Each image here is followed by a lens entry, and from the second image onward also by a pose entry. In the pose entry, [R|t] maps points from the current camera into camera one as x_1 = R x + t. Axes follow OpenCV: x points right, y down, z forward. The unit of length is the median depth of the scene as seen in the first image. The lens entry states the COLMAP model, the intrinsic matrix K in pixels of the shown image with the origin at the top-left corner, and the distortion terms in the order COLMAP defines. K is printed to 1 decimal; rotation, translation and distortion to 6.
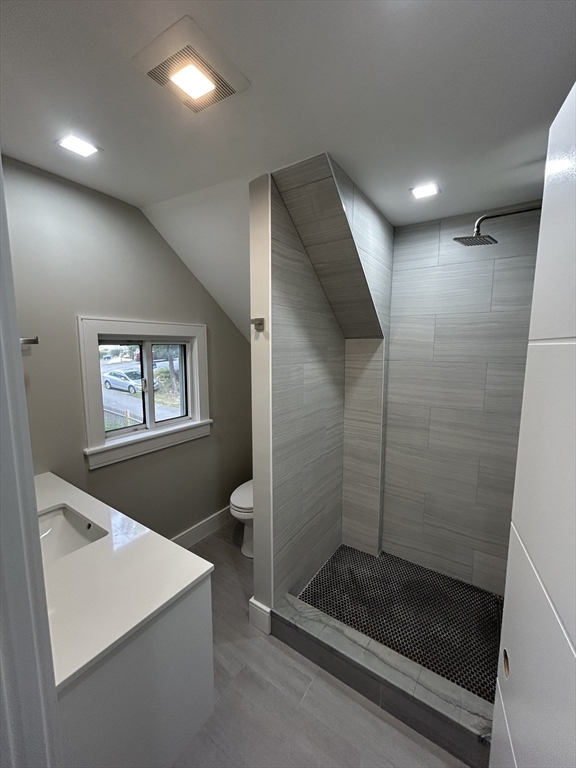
lens RADIAL K [[308.2, 0, 288.0], [0, 308.2, 384.0], [0, 0, 1]] dist [0.000529, 0.000077]
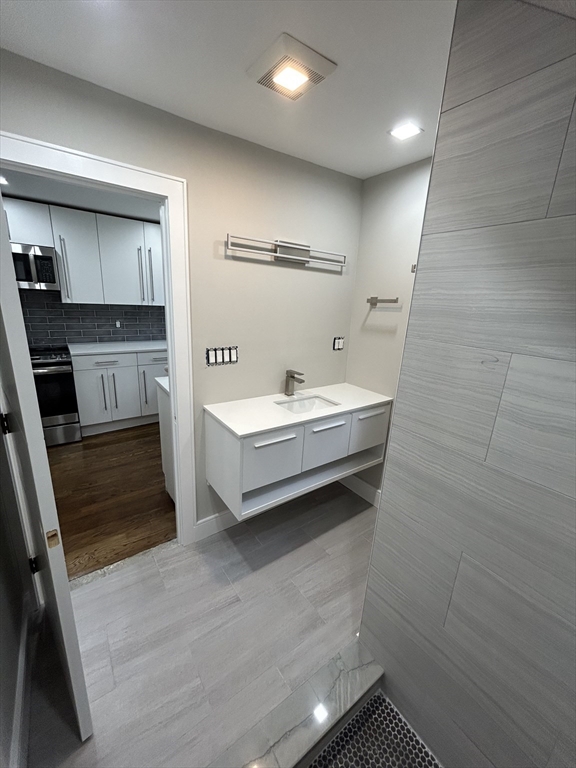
lens RADIAL K [[308.2, 0, 288.0], [0, 308.2, 384.0], [0, 0, 1]] dist [0.000529, 0.000077]
pose [[-0.346587, 0.231129, -0.909097, 0.596541], [-0.168666, 0.938016, 0.302784, -0.109708], [0.922729, 0.258275, -0.286120, 0.895393]]
